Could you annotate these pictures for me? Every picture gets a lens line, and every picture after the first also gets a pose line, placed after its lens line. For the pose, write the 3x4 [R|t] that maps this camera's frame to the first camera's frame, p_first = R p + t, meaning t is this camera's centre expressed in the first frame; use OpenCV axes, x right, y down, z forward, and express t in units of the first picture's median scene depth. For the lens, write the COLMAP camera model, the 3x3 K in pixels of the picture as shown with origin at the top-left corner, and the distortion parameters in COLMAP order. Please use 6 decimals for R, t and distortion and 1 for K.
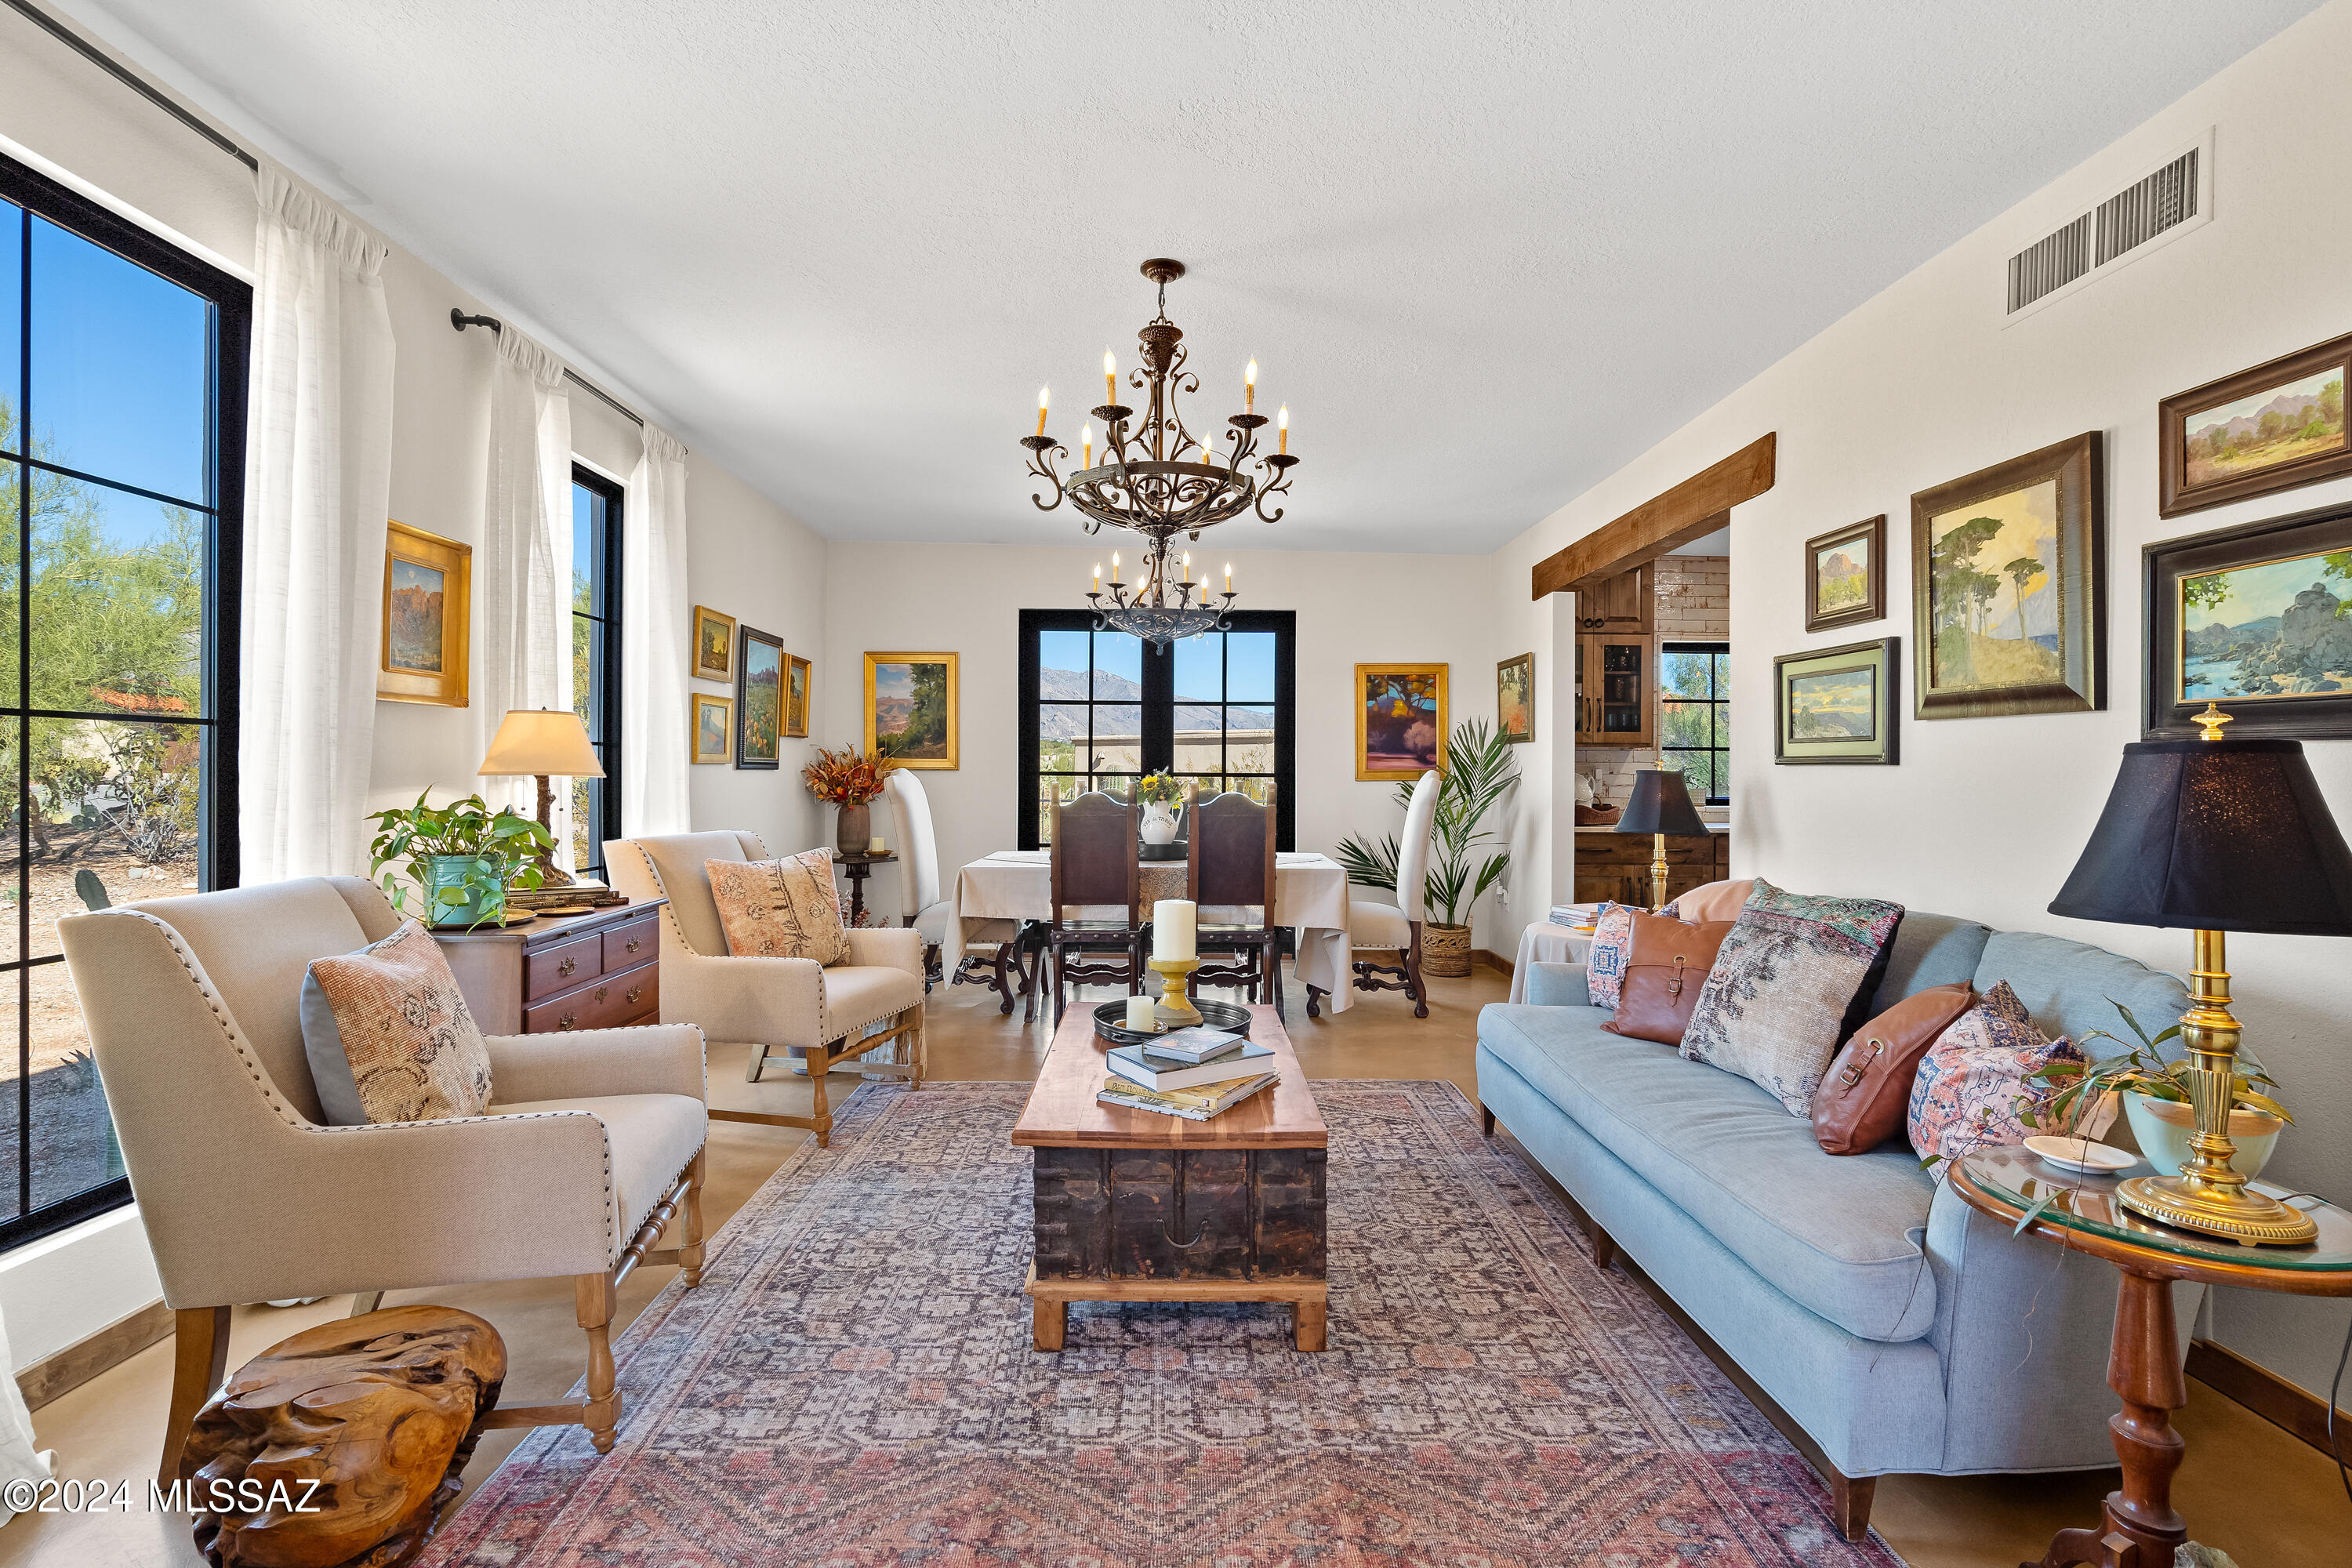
lens RADIAL K [[1084.3, 0, 1177.4], [0, 1084.3, 776.5], [0, 0, 1]] dist [-0.005955, 0.001373]
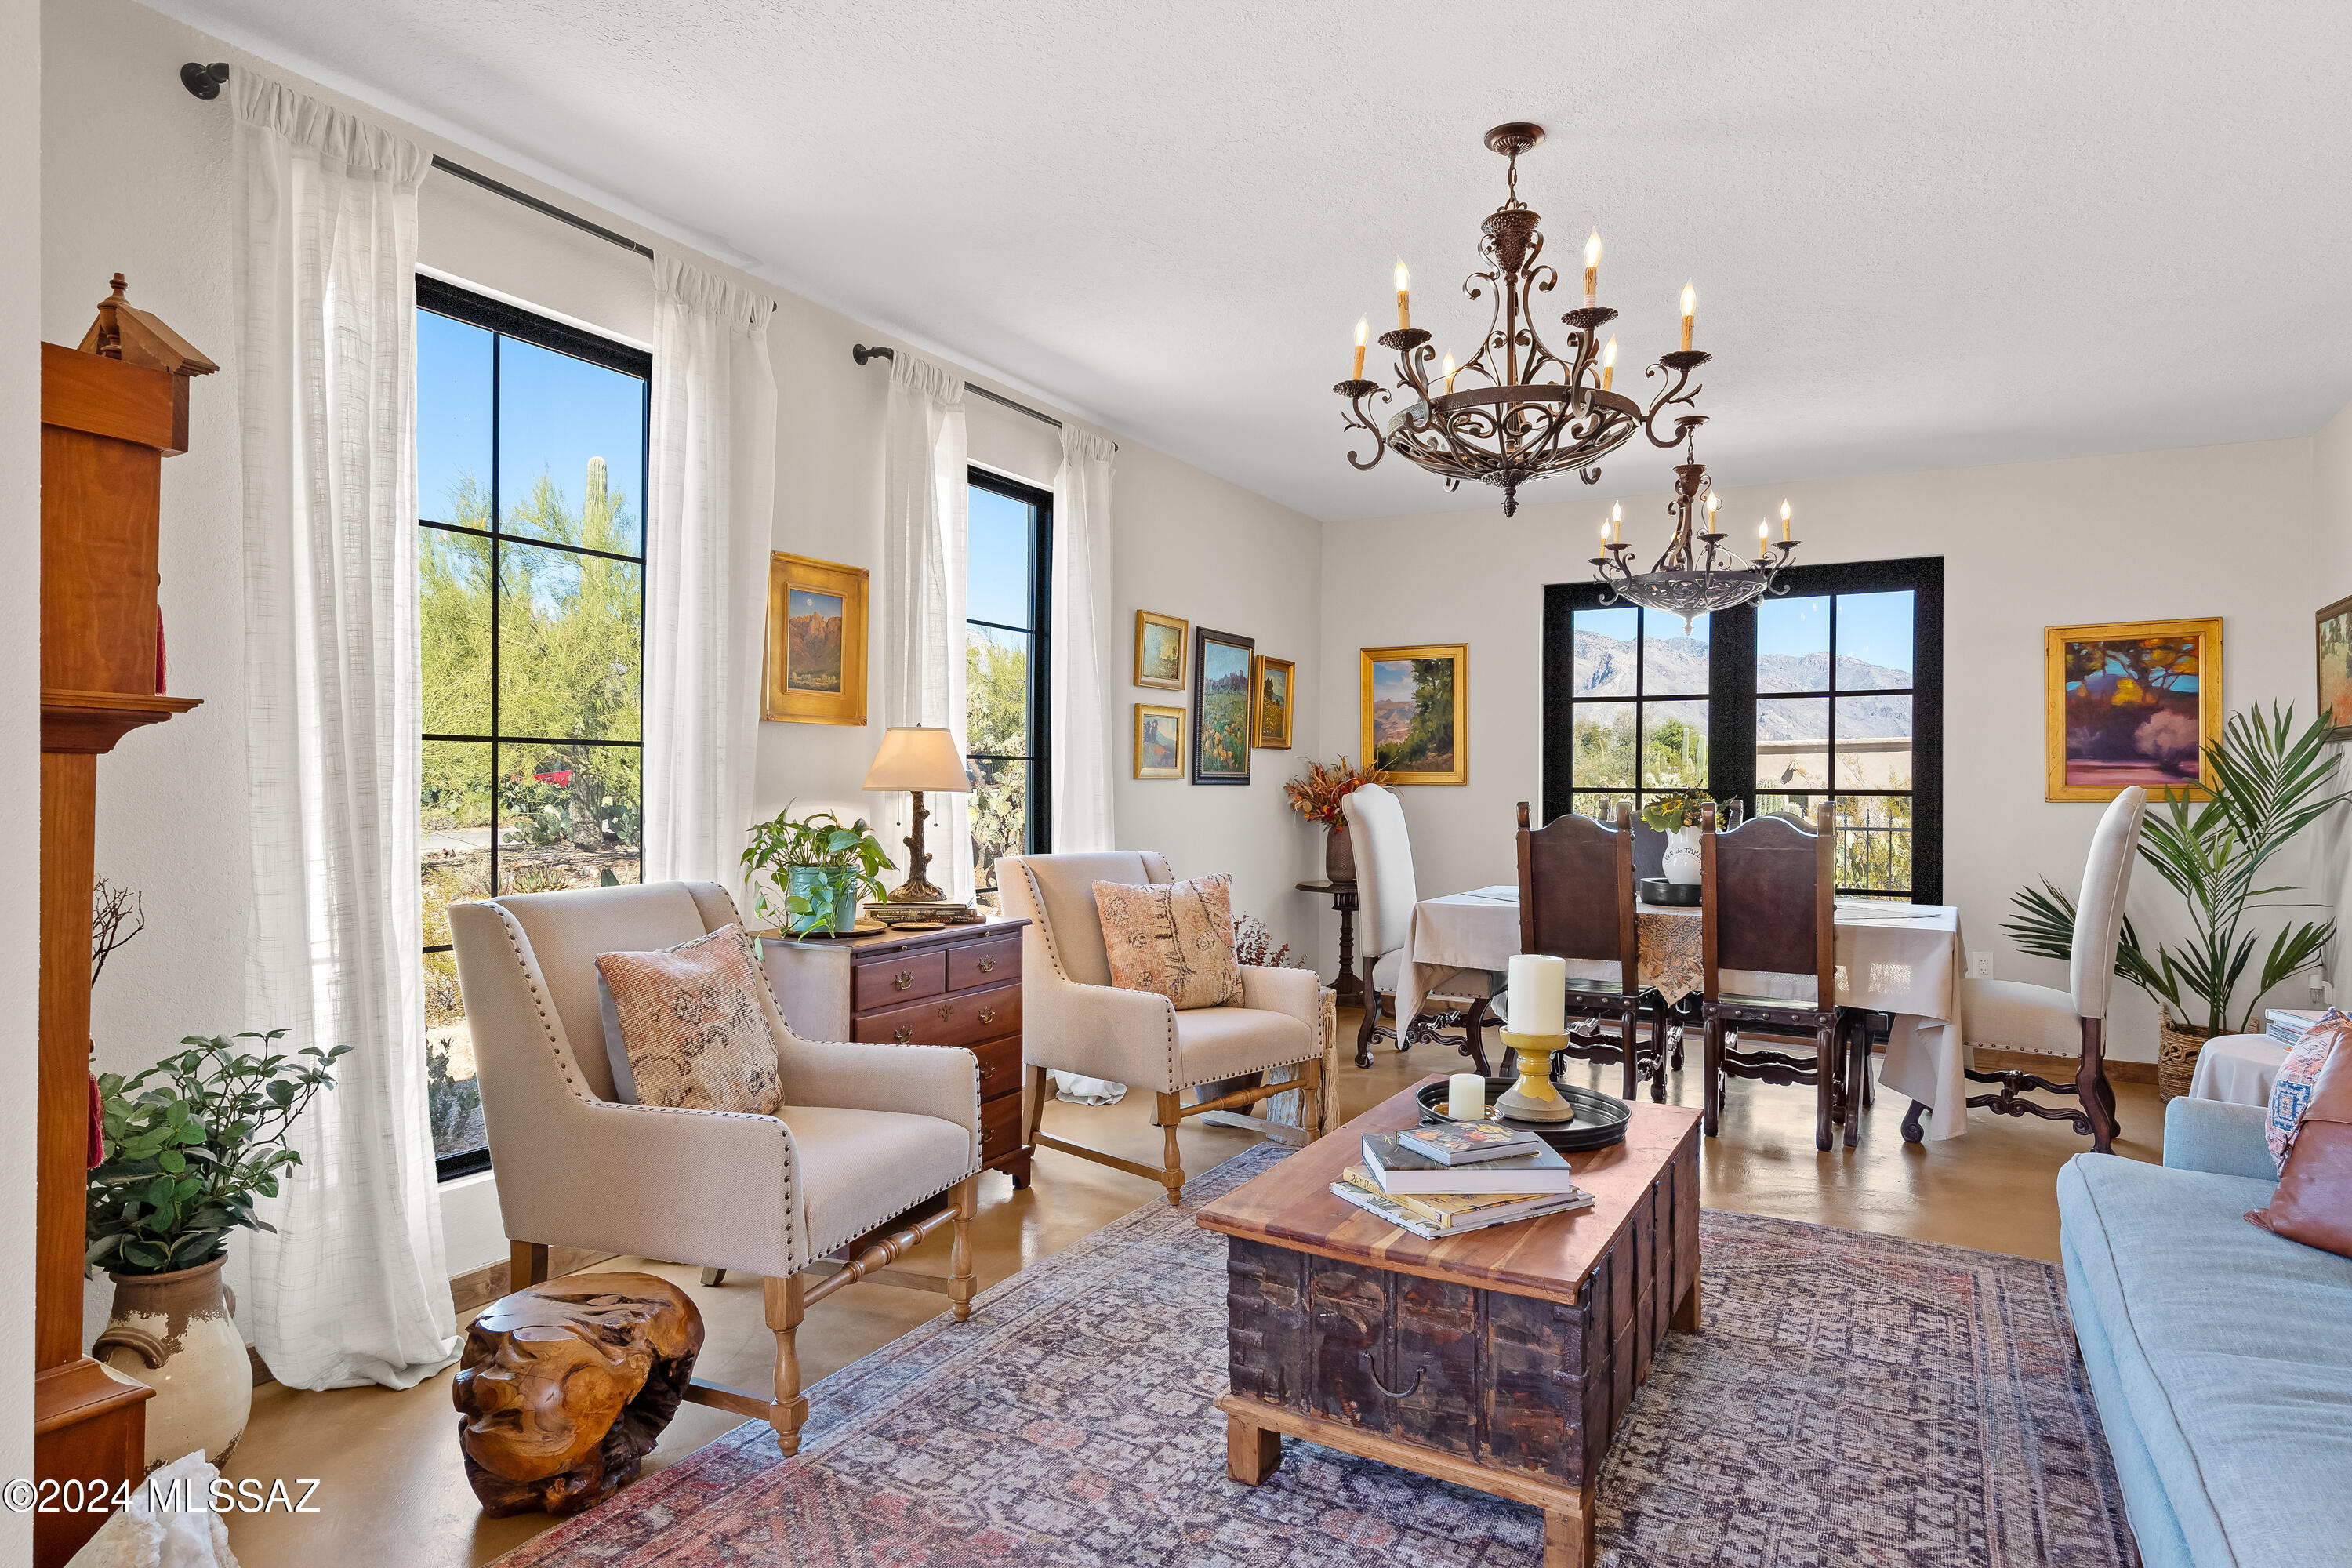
lens RADIAL K [[1298.7, 0, 1178.2], [0, 1298.7, 790.0], [0, 0, 1]] dist [0.005023, -0.000298]
pose [[0.860986, 0.002117, -0.508624, 0.276255], [-0.003313, 0.999993, -0.001446, -0.001184], [0.508618, 0.002930, 0.860987, 0.087677]]
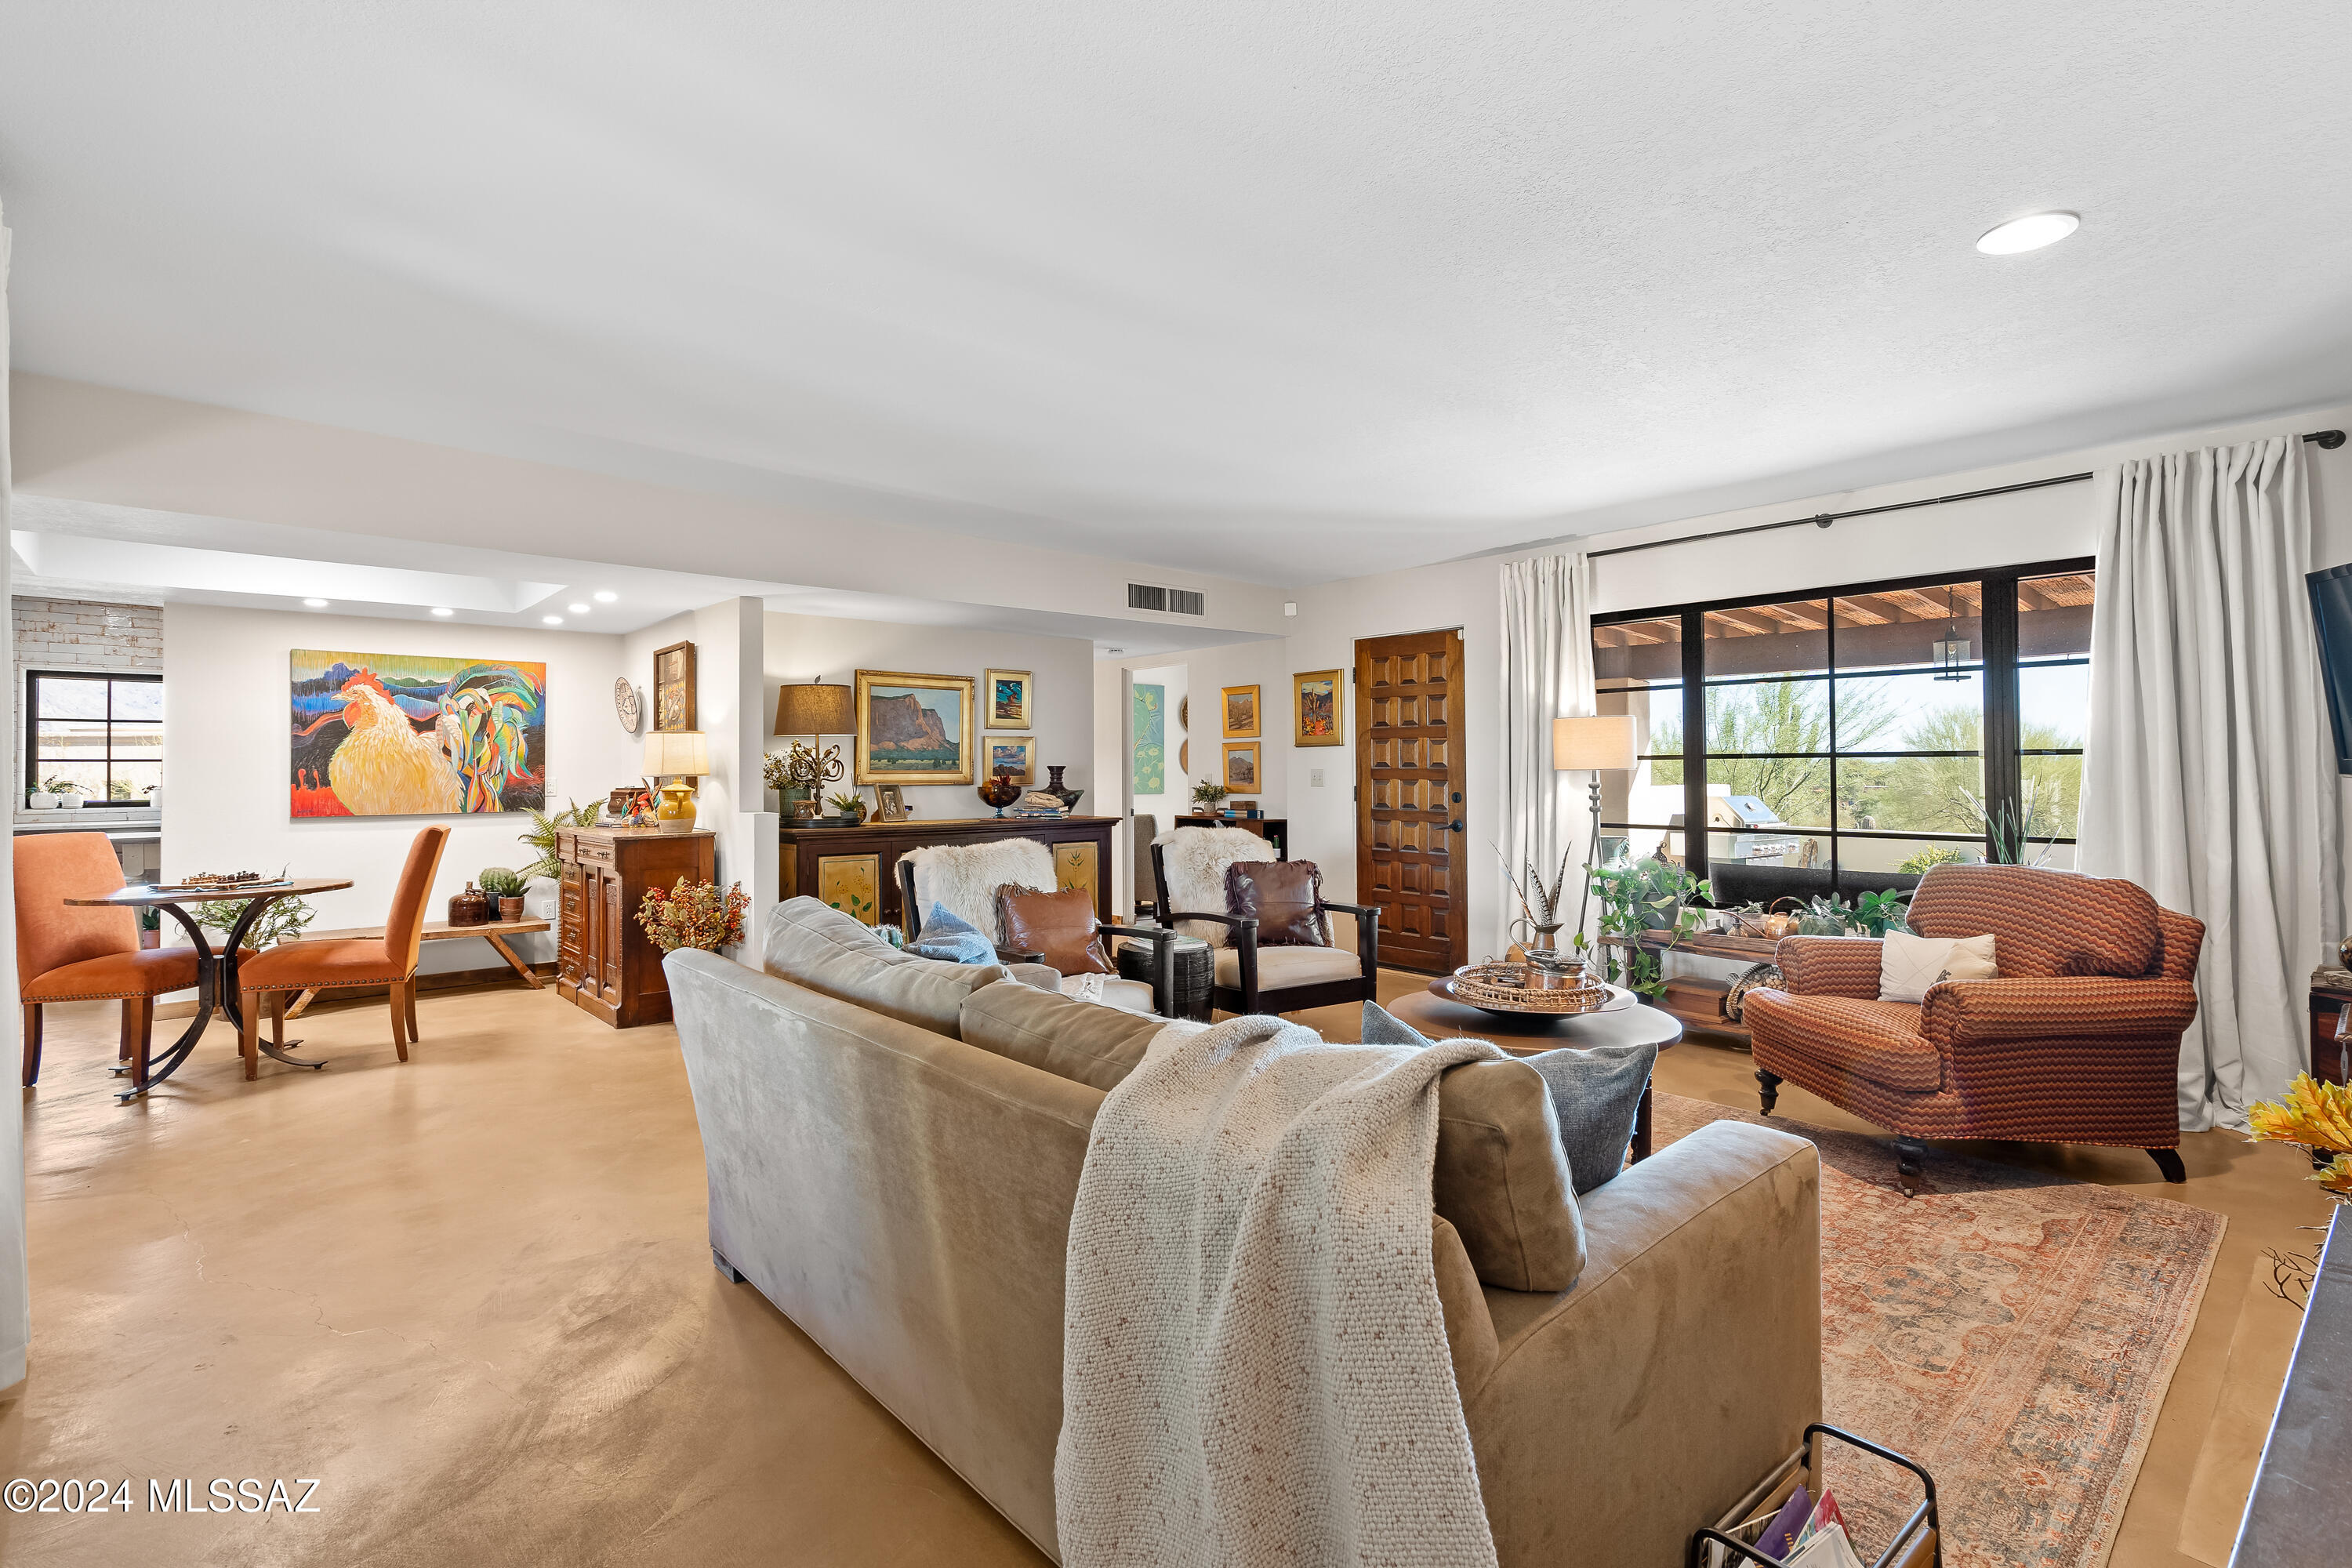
lens RADIAL K [[1084.3, 0, 1179.6], [0, 1084.3, 757.1], [0, 0, 1]] dist [-0.005955, 0.001373]
pose [[0.753757, -0.001166, 0.657152, 1.520141], [0.013222, 0.999823, -0.013392, 0.004422], [-0.657020, 0.018783, 0.753639, -1.703097]]
